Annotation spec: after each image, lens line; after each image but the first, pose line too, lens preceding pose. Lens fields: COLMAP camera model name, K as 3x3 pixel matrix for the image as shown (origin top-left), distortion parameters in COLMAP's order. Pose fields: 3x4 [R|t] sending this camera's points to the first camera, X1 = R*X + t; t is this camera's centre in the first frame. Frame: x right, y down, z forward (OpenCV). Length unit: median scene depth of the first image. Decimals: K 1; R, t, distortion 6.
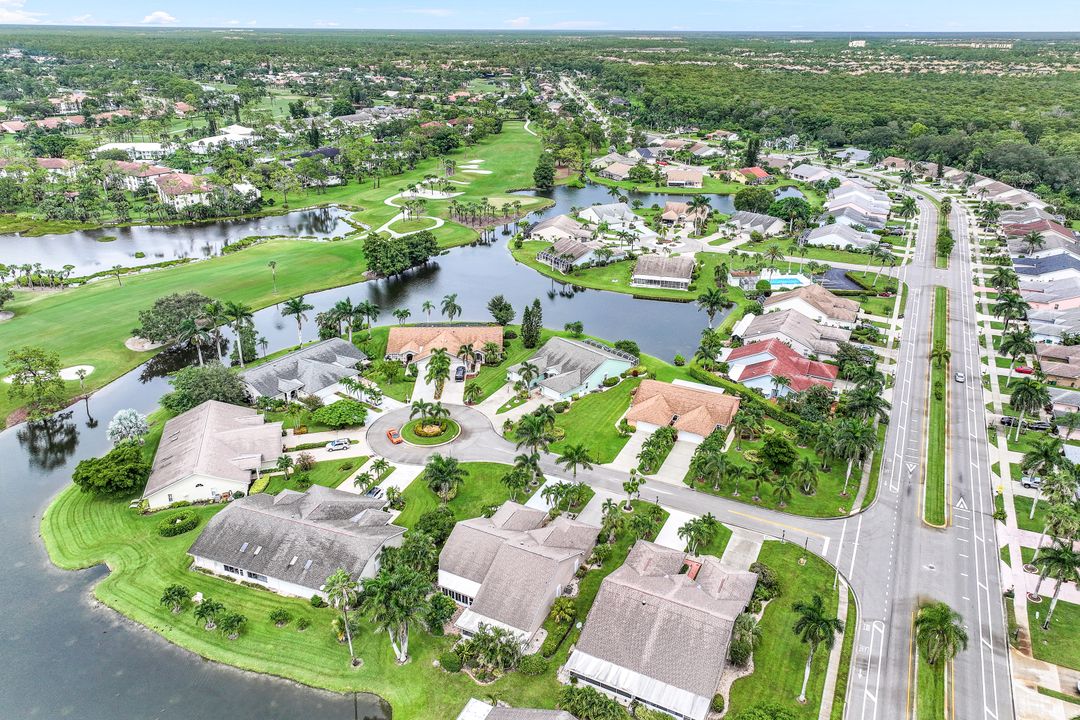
lens RADIAL K [[740.9, 0, 540.0], [0, 740.9, 360.0], [0, 0, 1]] dist [0.004639, 0.006760]
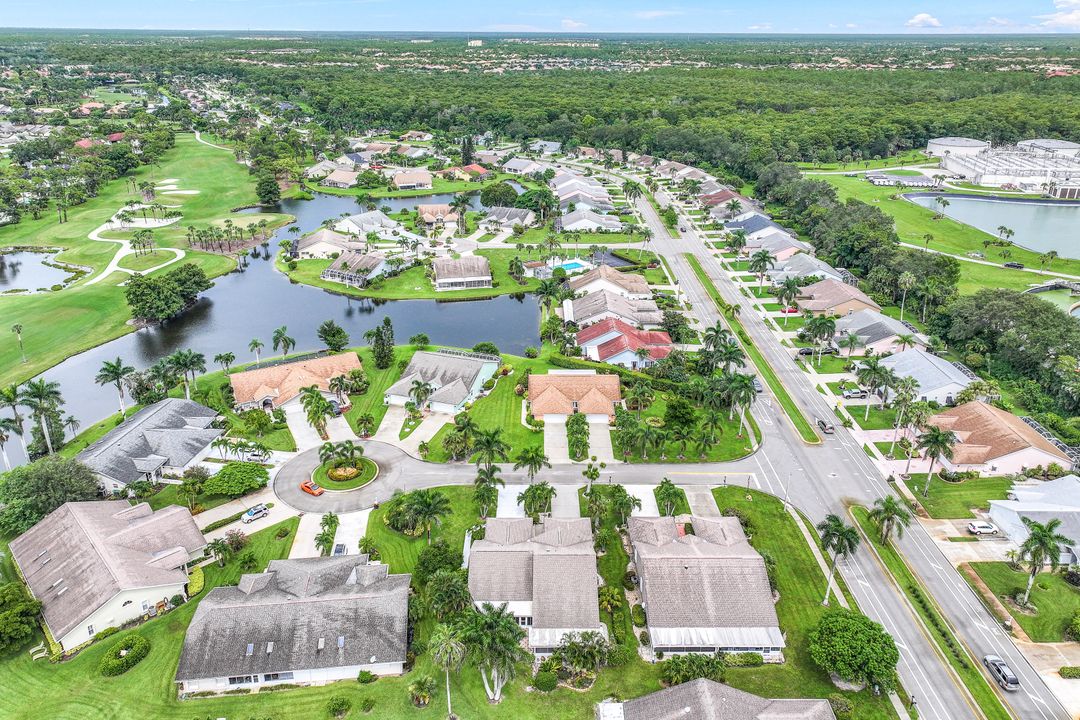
lens RADIAL K [[740.9, 0, 540.0], [0, 740.9, 360.0], [0, 0, 1]] dist [0.004639, 0.006760]
pose [[0.893129, -0.183389, 0.410717, -0.199725], [0.183295, 0.982244, 0.039995, -0.024965], [-0.410759, 0.039562, 0.910885, 0.035610]]
